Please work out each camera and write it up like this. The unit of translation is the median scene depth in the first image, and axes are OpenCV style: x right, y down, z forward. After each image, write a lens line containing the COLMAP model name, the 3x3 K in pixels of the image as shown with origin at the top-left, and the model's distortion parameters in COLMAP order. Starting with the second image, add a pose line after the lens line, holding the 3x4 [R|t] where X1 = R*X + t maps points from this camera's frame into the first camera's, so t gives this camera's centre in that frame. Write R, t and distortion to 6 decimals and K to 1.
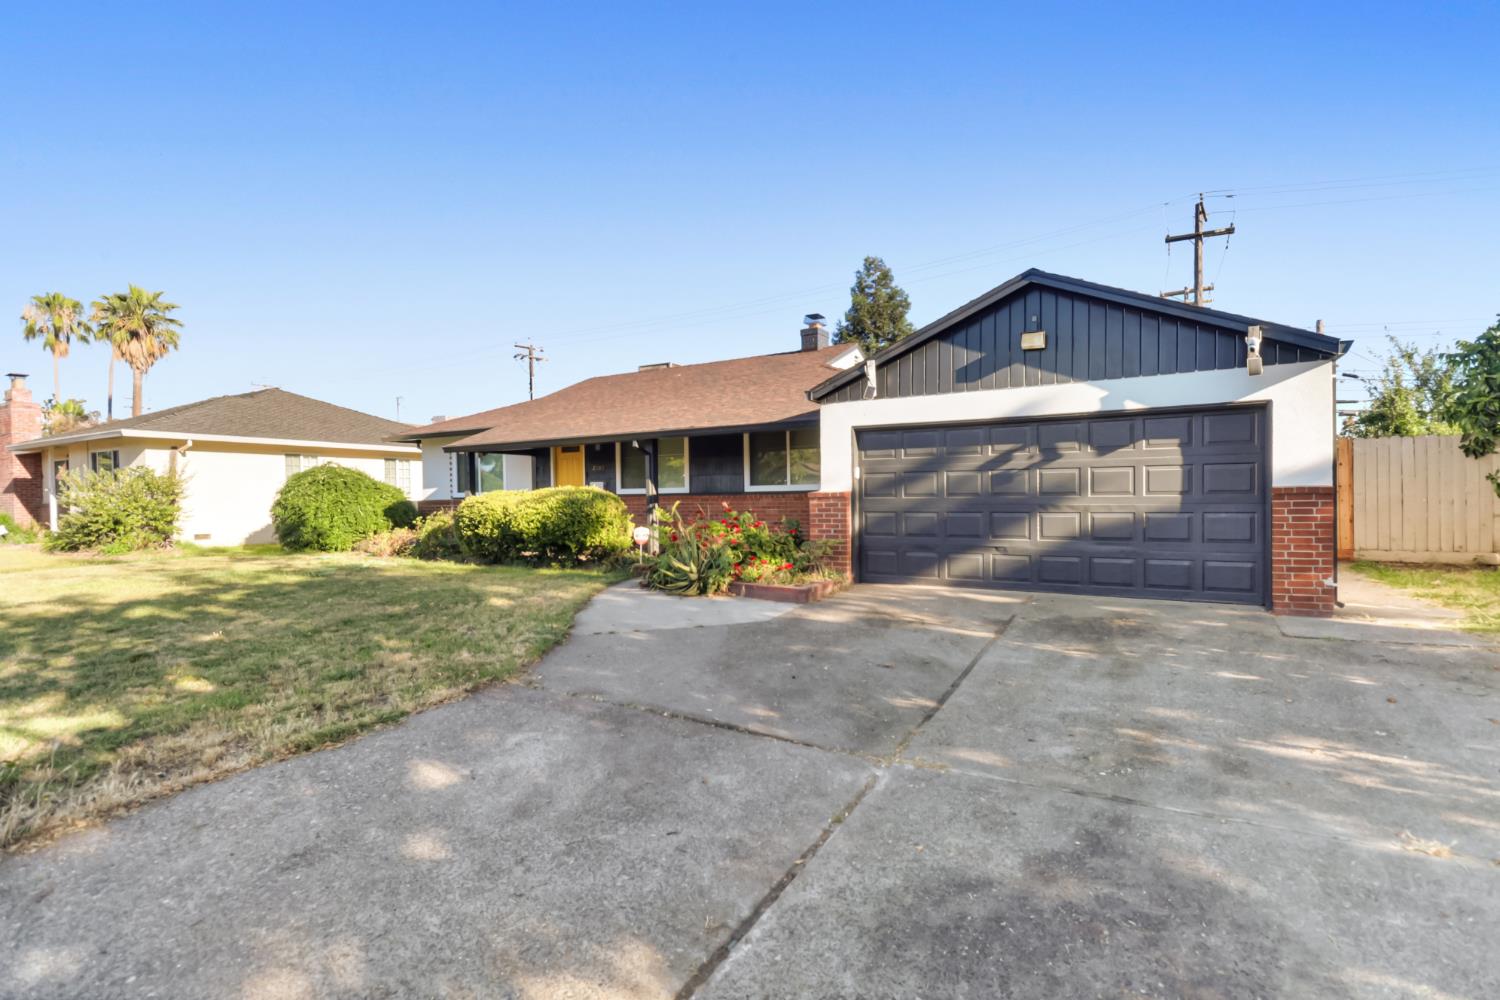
lens RADIAL K [[695.4, 0, 750.8], [0, 695.4, 465.0], [0, 0, 1]] dist [0.004973, -0.009403]
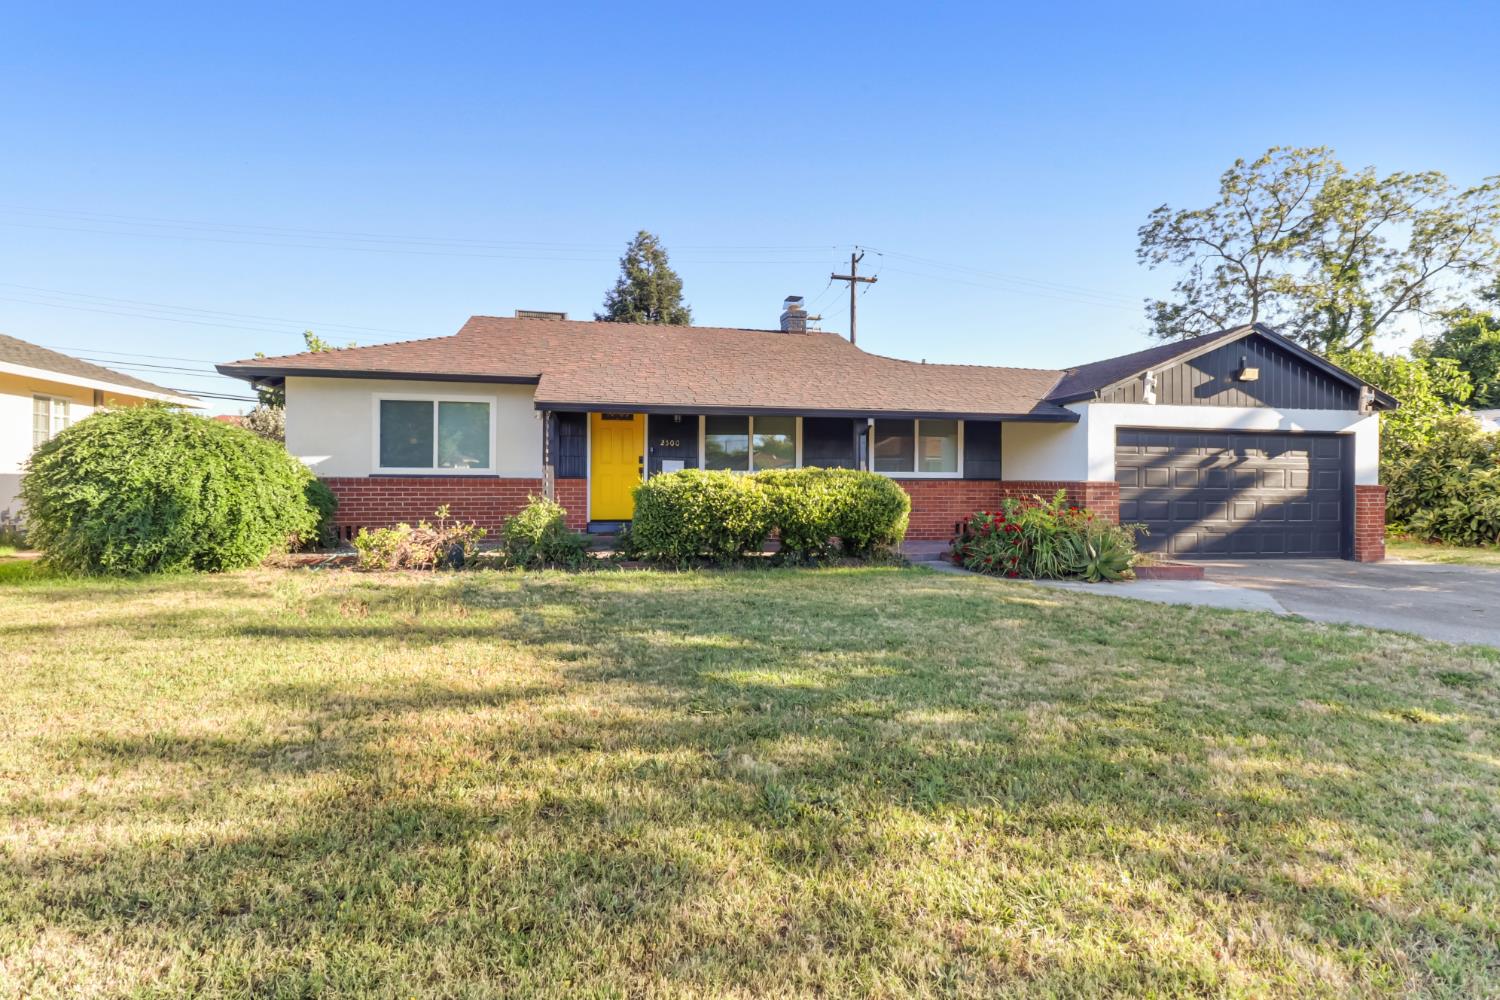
lens RADIAL K [[716.2, 0, 733.0], [0, 716.2, 449.1], [0, 0, 1]] dist [0.011641, -0.012987]
pose [[0.744804, 0.046824, 0.665638, -0.921213], [-0.045618, 0.998774, -0.019215, 0.030212], [-0.665722, -0.016054, 0.746027, 0.440725]]
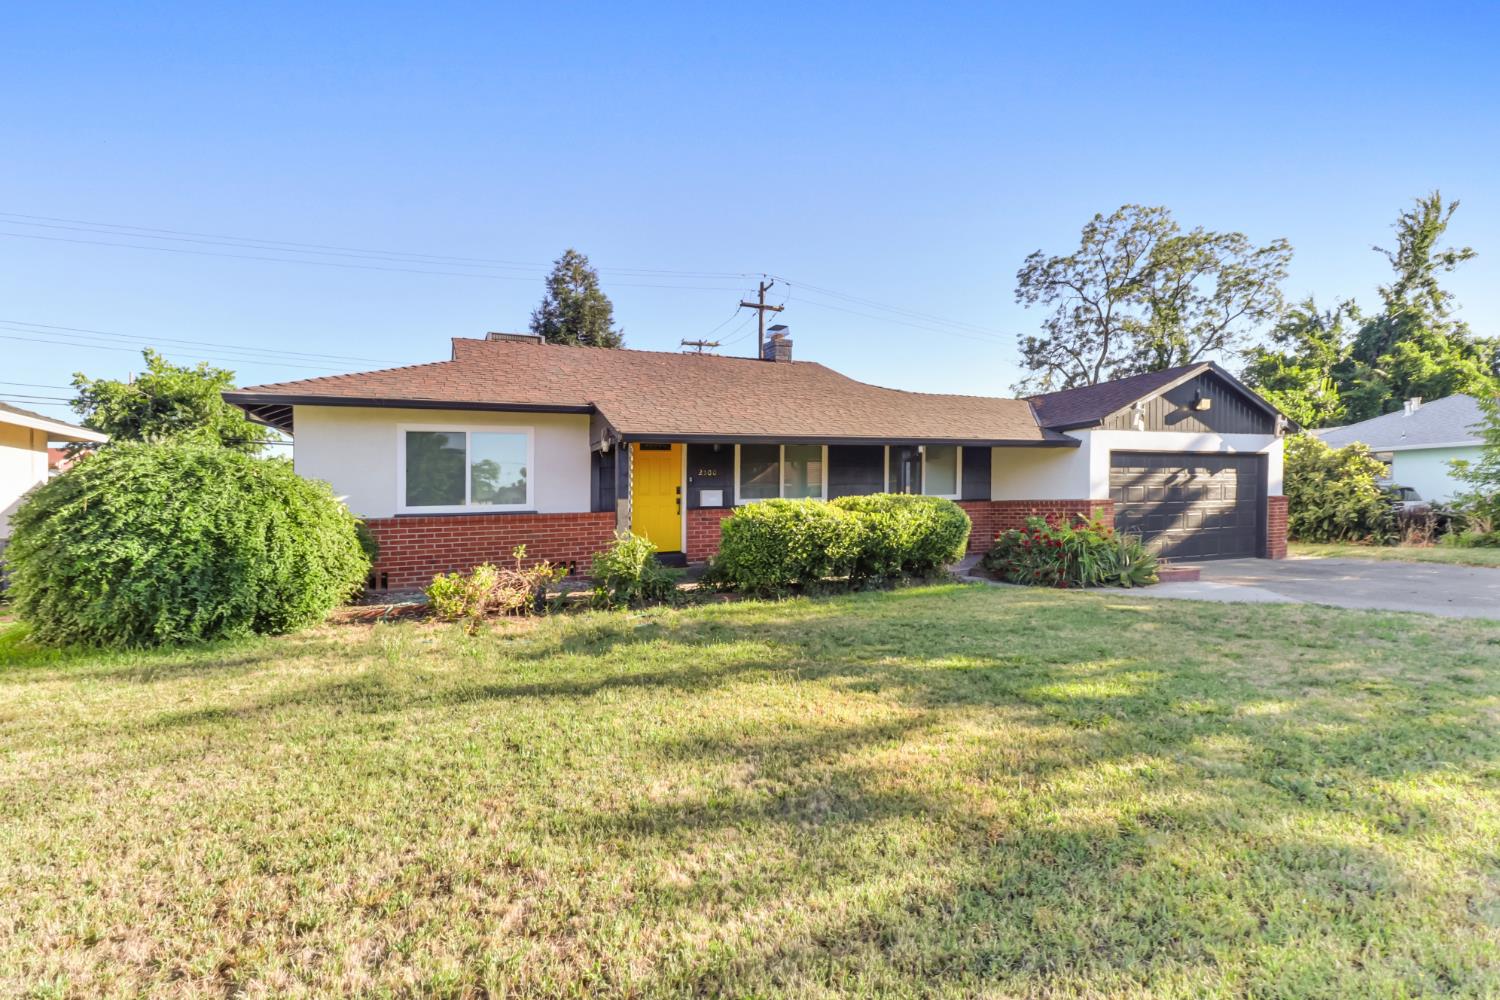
lens RADIAL K [[715.2, 0, 755.2], [0, 715.2, 487.1], [0, 0, 1]] dist [0.003070, -0.000764]
pose [[0.570407, 0.018019, 0.821165, -1.106767], [-0.019511, 0.999774, -0.008385, 0.033666], [-0.821131, -0.011239, 0.570630, 0.640949]]
